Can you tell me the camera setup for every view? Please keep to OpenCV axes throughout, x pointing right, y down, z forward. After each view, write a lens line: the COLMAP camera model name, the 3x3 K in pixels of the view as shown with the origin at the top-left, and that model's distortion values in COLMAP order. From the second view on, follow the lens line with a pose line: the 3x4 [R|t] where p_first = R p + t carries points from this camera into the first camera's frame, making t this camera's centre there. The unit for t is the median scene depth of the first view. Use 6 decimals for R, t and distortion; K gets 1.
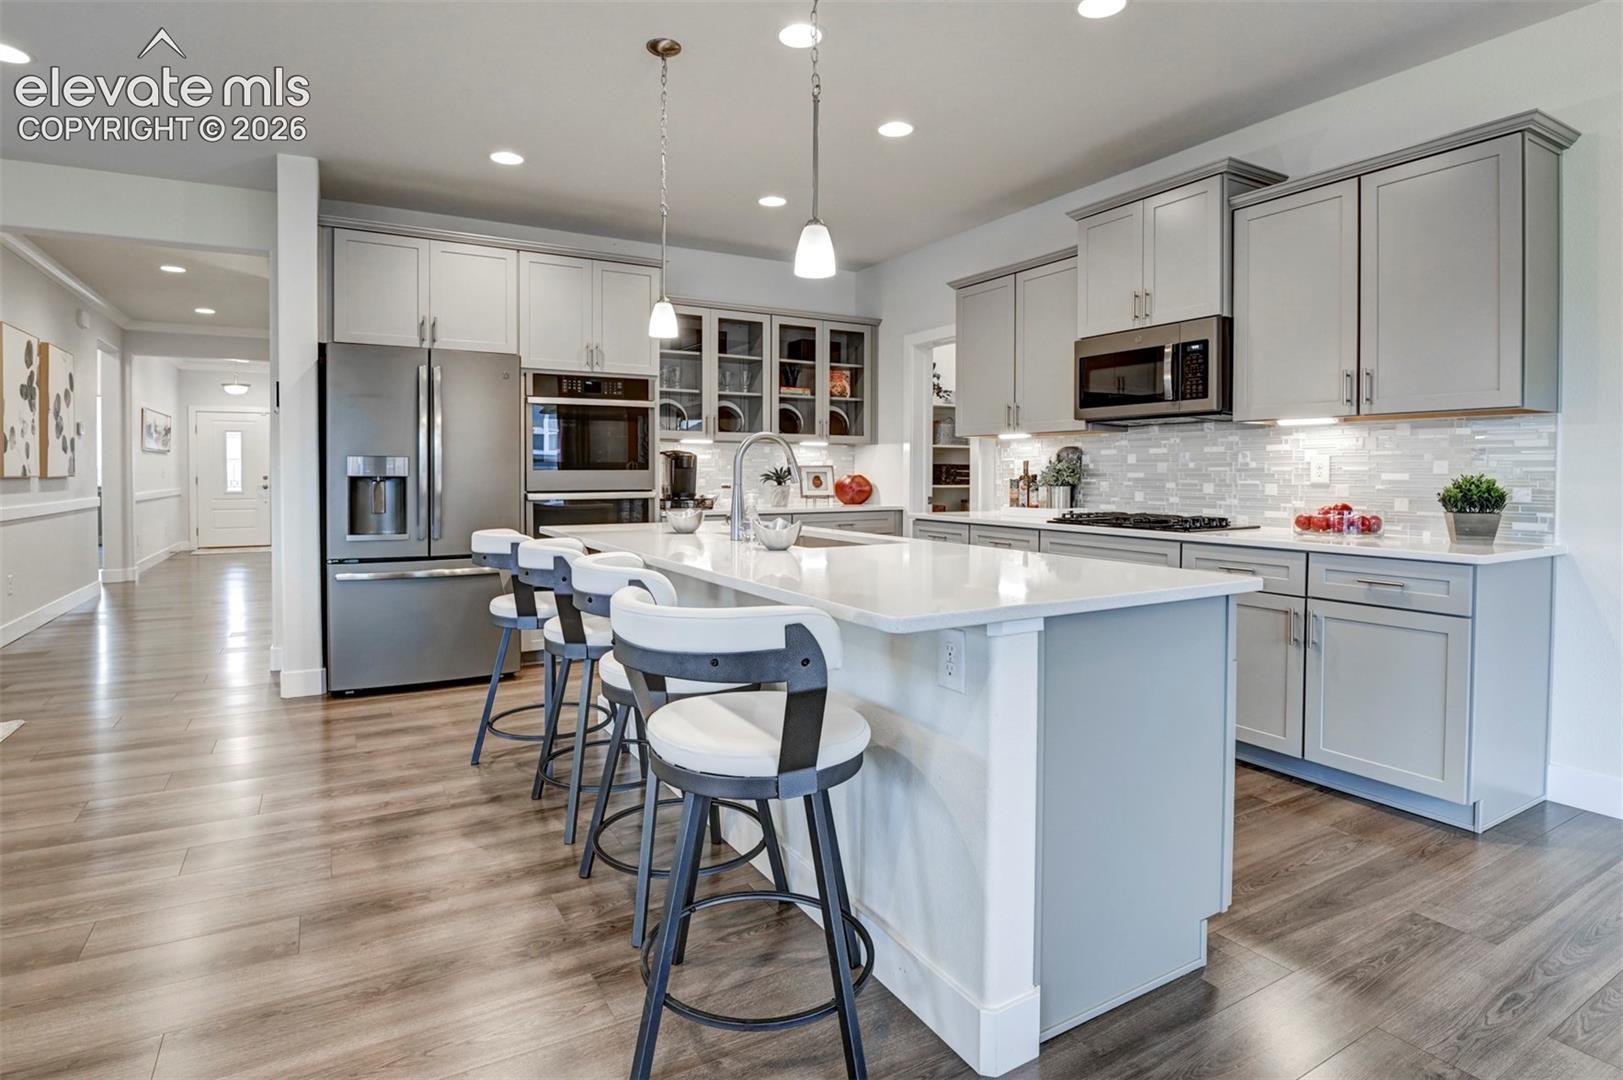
lens RADIAL K [[827.2, 0, 742.2], [0, 827.2, 484.2], [0, 0, 1]] dist [-0.026183, 0.000040]
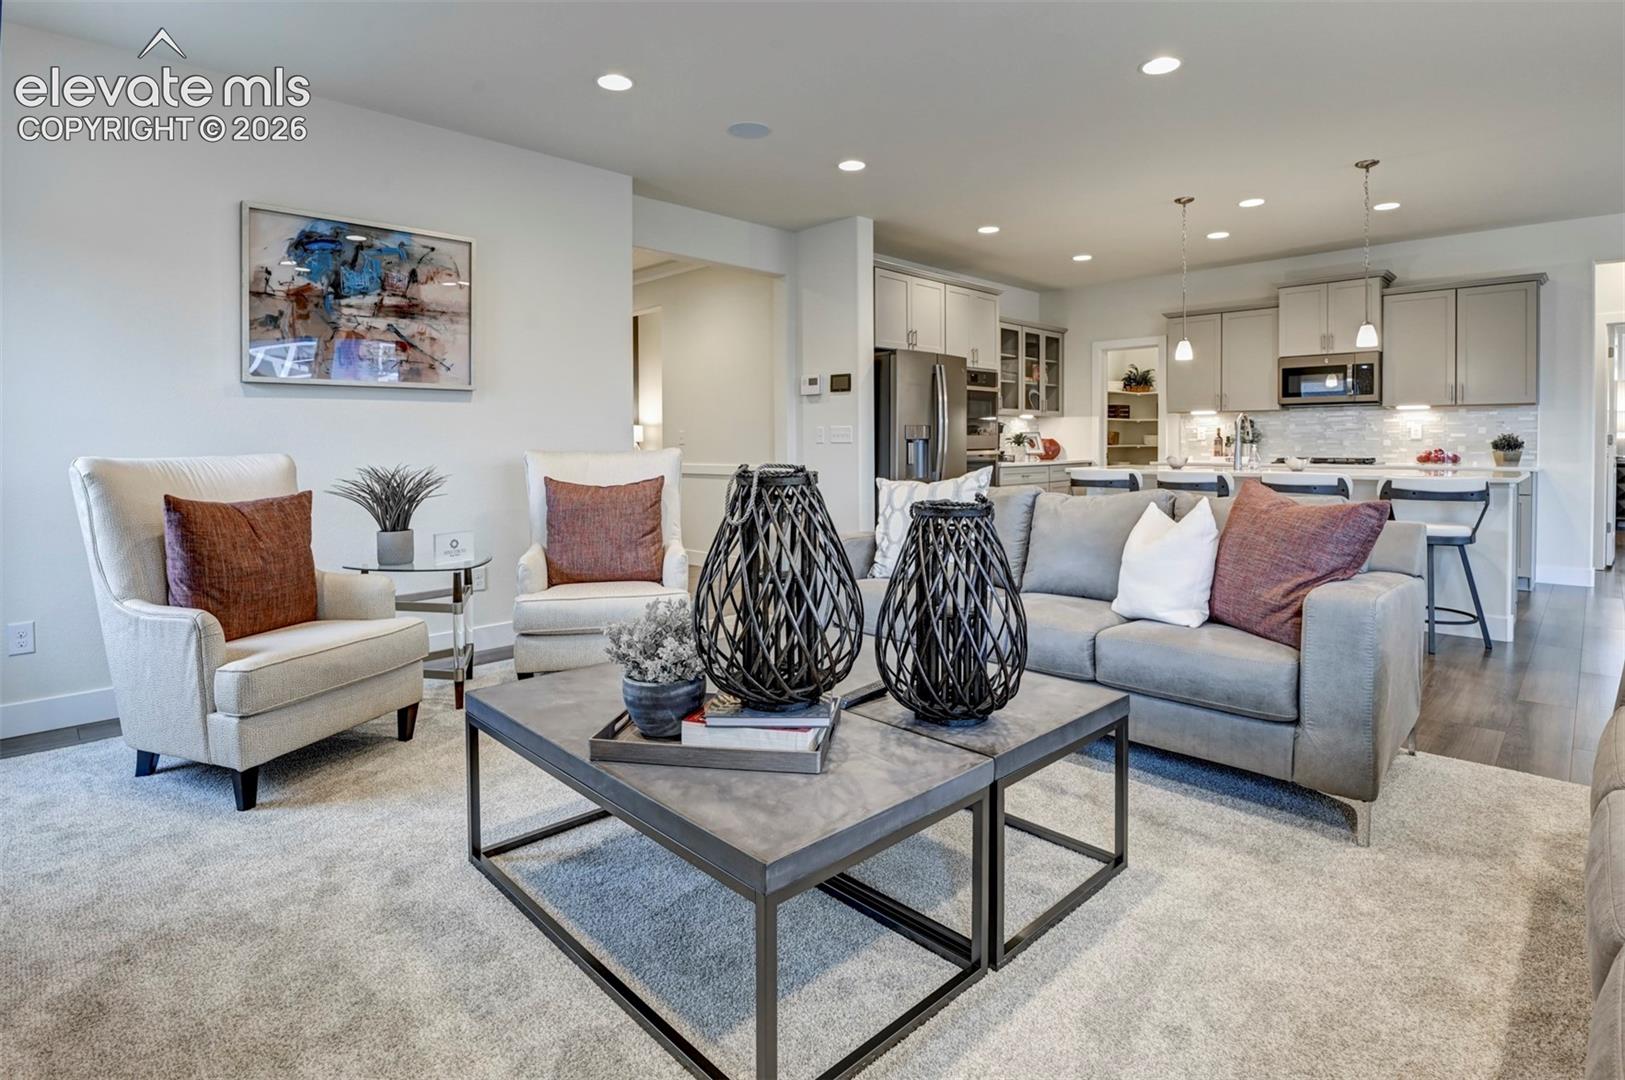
lens RADIAL K [[829.8, 0, 816.3], [0, 829.8, 462.6], [0, 0, 1]] dist [-0.030337, -0.000440]
pose [[0.958205, -0.015525, 0.285662, -1.136627], [0.012605, 0.999848, 0.012060, 0.012933], [-0.285806, -0.007956, 0.958254, -0.416732]]
